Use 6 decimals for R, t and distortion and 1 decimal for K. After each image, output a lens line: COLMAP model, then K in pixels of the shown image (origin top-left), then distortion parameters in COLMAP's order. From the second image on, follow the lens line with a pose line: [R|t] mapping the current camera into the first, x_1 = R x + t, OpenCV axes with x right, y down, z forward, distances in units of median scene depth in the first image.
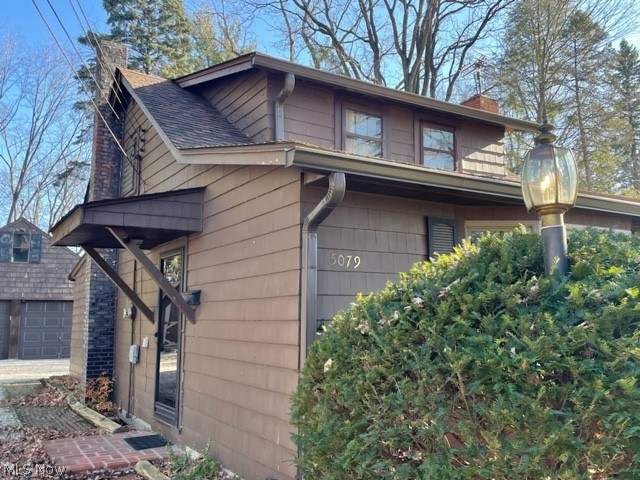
lens RADIAL K [[578.2, 0, 320.0], [0, 578.2, 240.0], [0, 0, 1]] dist [0.082812, -0.003499]
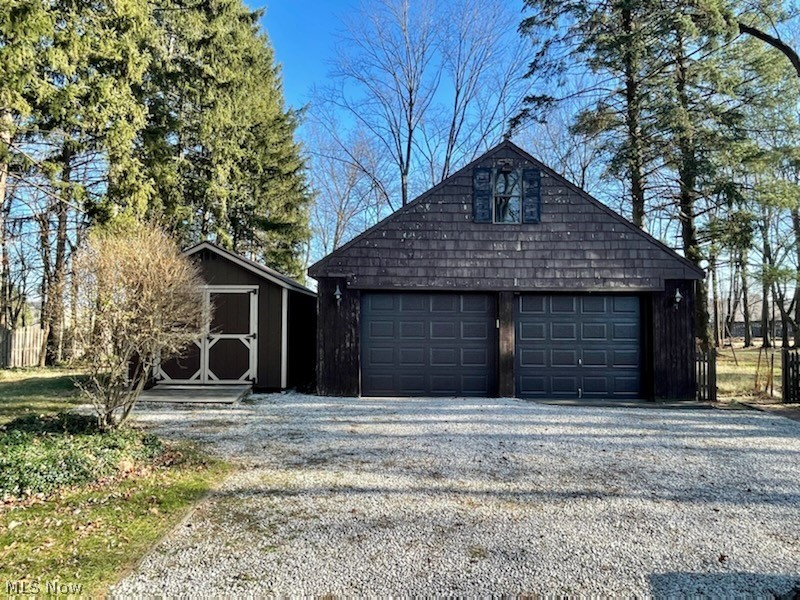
lens RADIAL K [[526.4, 0, 400.0], [0, 526.4, 300.0], [0, 0, 1]] dist [-0.001664, -0.002375]
pose [[0.867855, -0.014450, -0.496608, -0.463011], [0.061725, 0.994968, 0.078918, 0.083722], [0.492968, -0.099143, 0.864380, 0.686508]]
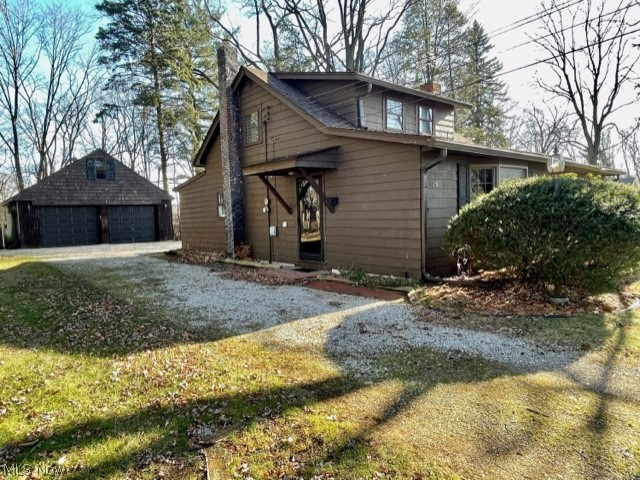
lens RADIAL K [[421.1, 0, 320.0], [0, 421.1, 240.0], [0, 0, 1]] dist [-0.001664, -0.002375]
pose [[0.984515, -0.043271, 0.169875, -0.204175], [0.008785, 0.980017, 0.198721, -0.024491], [-0.175079, -0.194151, 0.965222, -0.181679]]
